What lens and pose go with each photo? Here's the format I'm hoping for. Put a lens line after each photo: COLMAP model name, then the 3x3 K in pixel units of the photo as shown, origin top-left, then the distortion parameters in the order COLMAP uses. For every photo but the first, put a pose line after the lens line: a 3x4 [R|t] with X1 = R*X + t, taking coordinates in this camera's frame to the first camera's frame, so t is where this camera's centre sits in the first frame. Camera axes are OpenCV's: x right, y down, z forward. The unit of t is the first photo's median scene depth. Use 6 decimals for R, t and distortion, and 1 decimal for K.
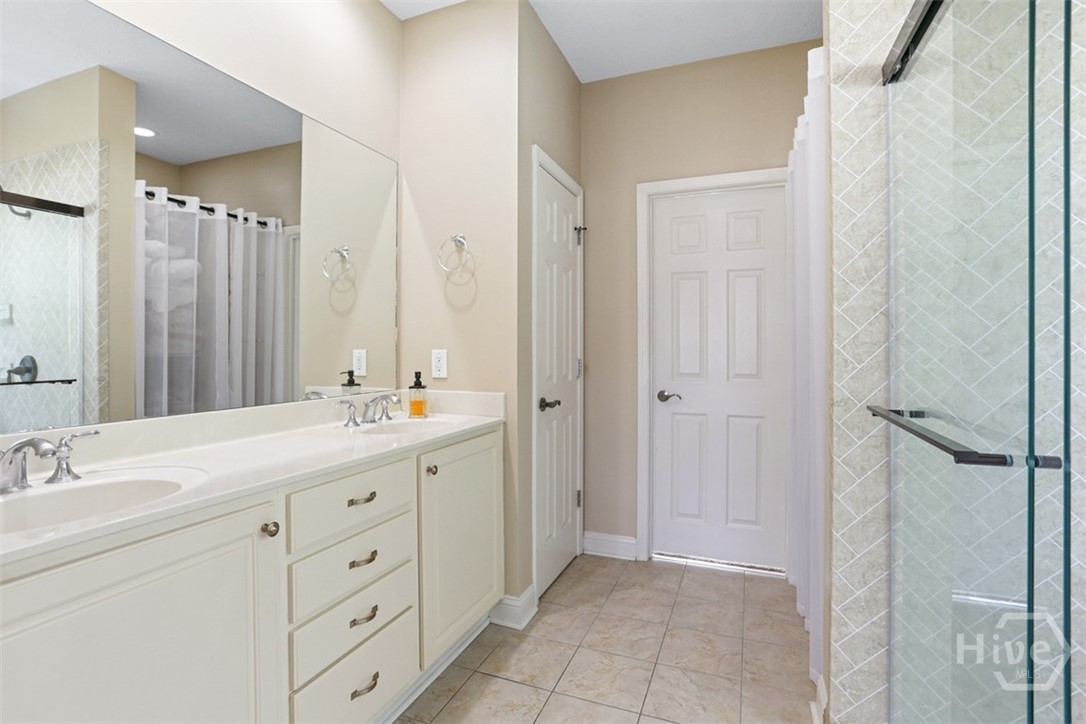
lens RADIAL K [[542.4, 0, 531.5], [0, 542.4, 352.3], [0, 0, 1]] dist [-0.059715, 0.034226]
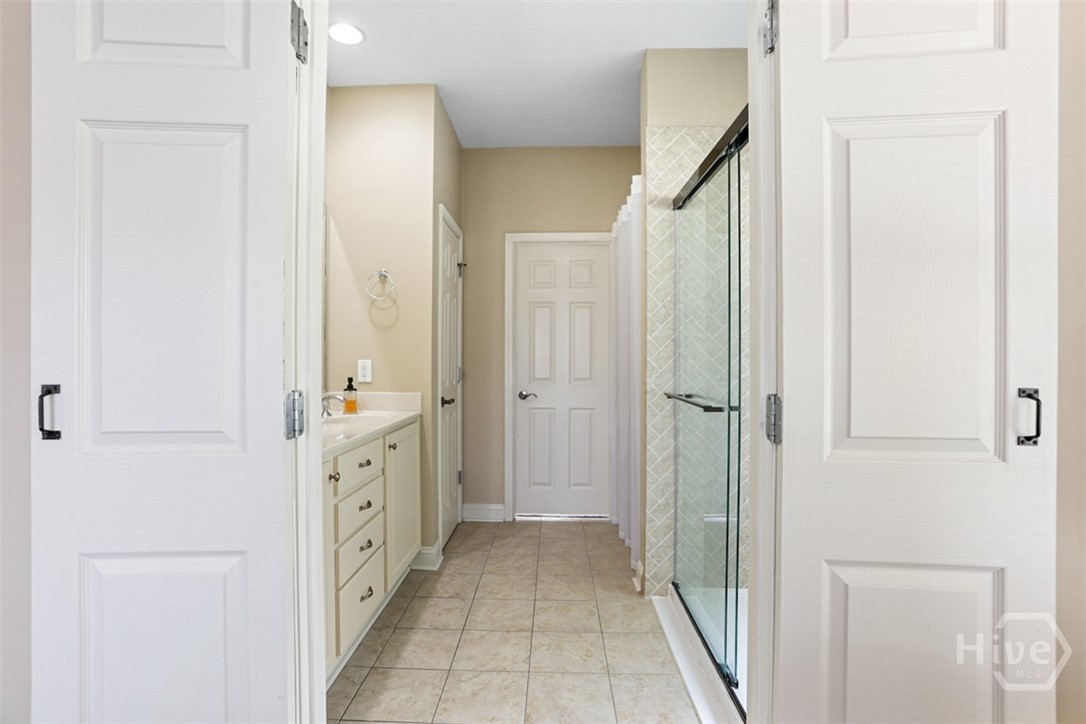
lens RADIAL K [[537.4, 0, 542.7], [0, 537.4, 366.7], [0, 0, 1]] dist [-0.045243, 0.000692]
pose [[0.934141, -0.002222, 0.356898, -0.239706], [-0.001090, 0.999958, 0.009078, -0.000971], [-0.356904, -0.008869, 0.934099, -0.323603]]
